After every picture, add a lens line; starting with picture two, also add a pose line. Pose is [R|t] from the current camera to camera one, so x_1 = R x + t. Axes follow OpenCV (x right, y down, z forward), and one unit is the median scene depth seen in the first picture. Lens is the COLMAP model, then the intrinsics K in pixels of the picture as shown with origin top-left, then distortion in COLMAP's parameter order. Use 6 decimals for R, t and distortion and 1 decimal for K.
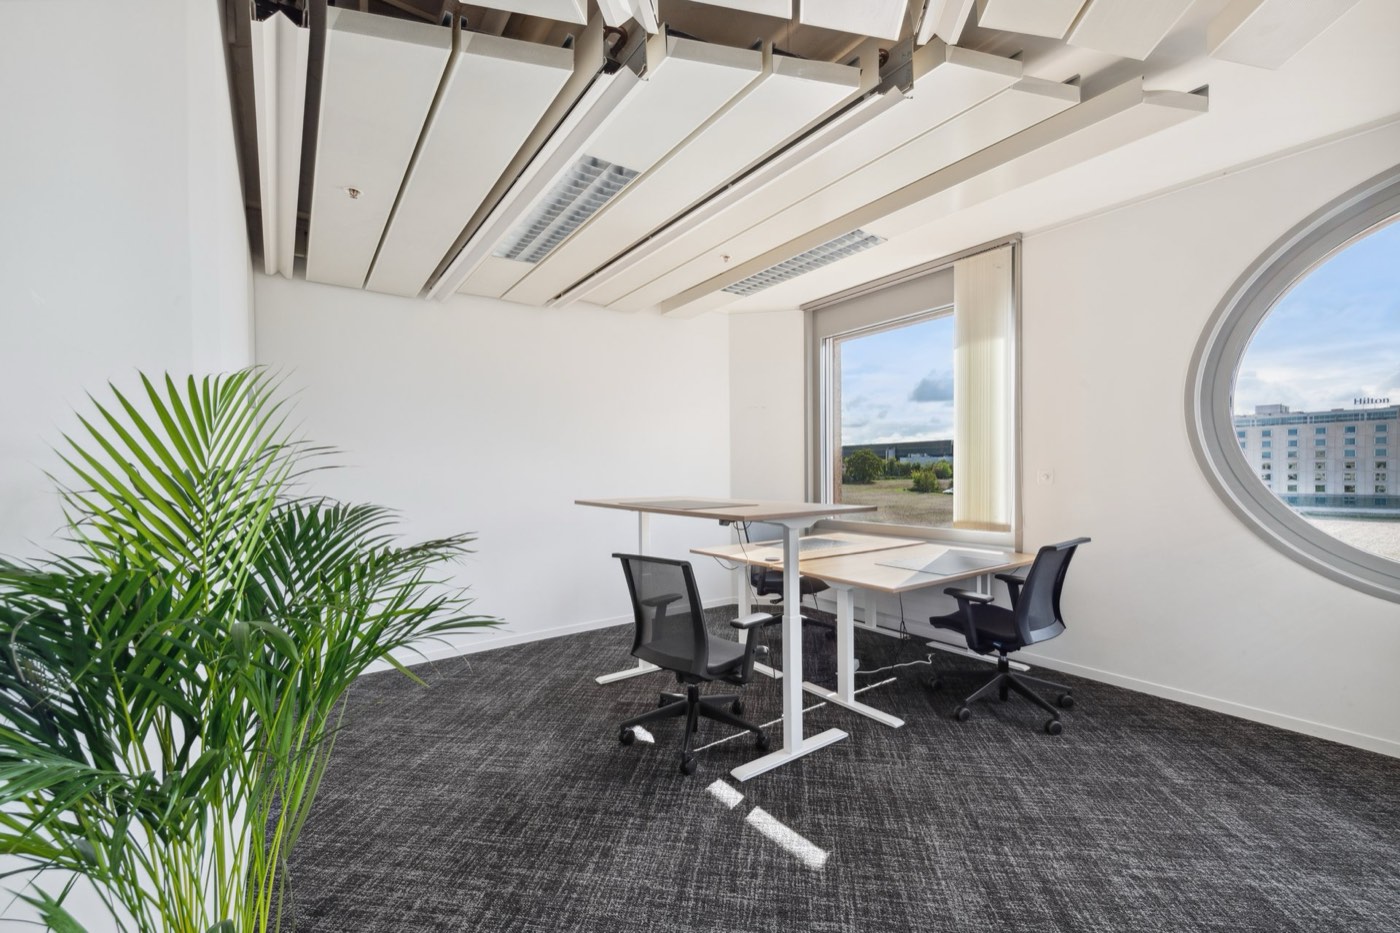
lens RADIAL K [[561.4, 0, 686.5], [0, 561.4, 476.4], [0, 0, 1]] dist [0.000279, -0.000133]
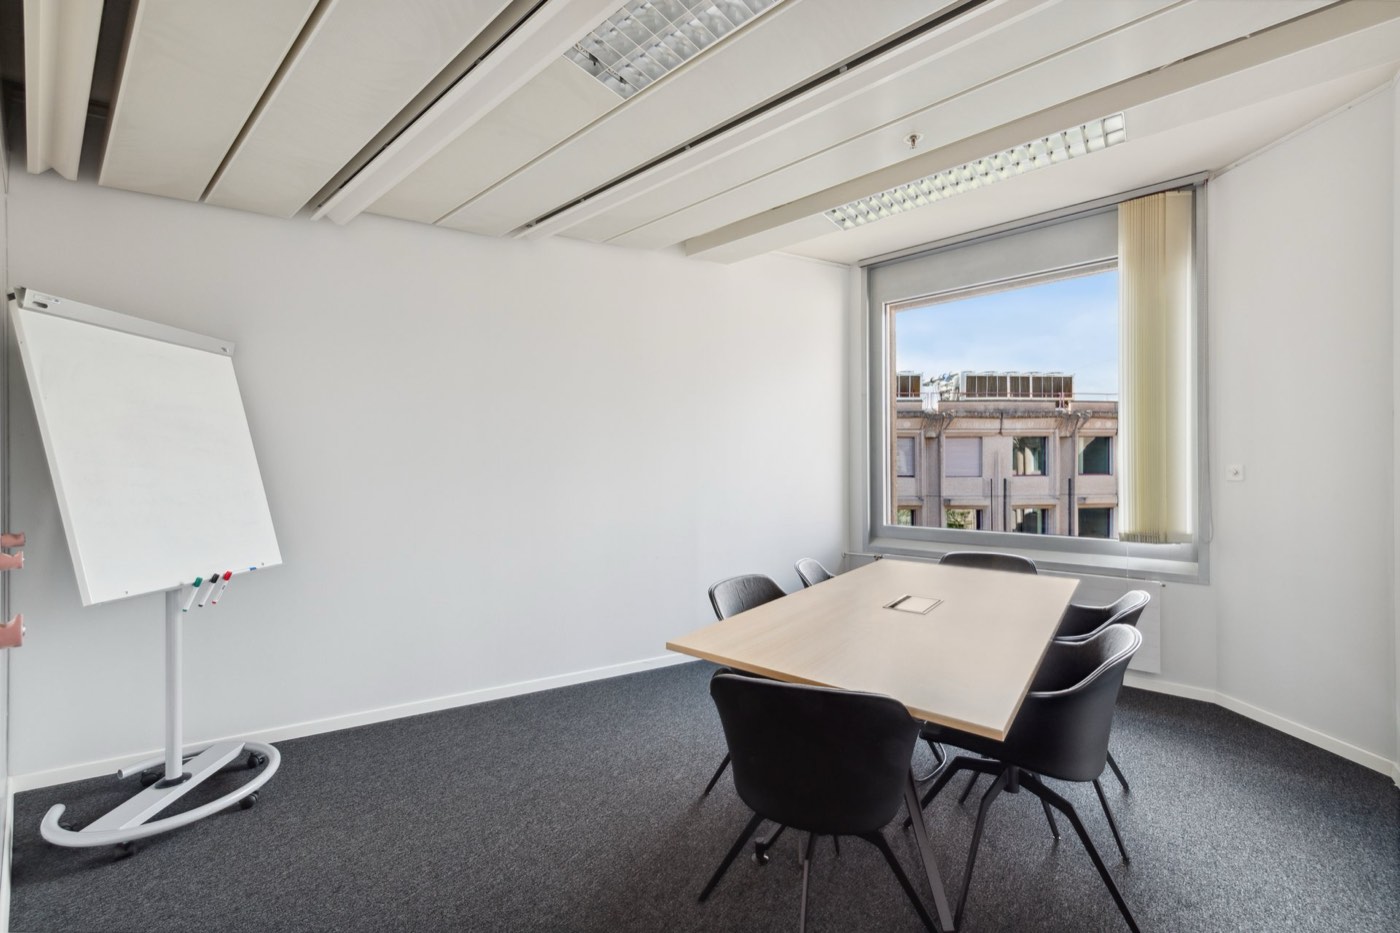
lens RADIAL K [[561.4, 0, 706.0], [0, 561.4, 467.7], [0, 0, 1]] dist [0.000279, -0.000133]
pose [[0.969650, 0.014703, 0.244053, -0.205546], [-0.011340, 0.999820, -0.015180, 0.011399], [-0.244233, 0.011952, 0.969643, 0.259489]]
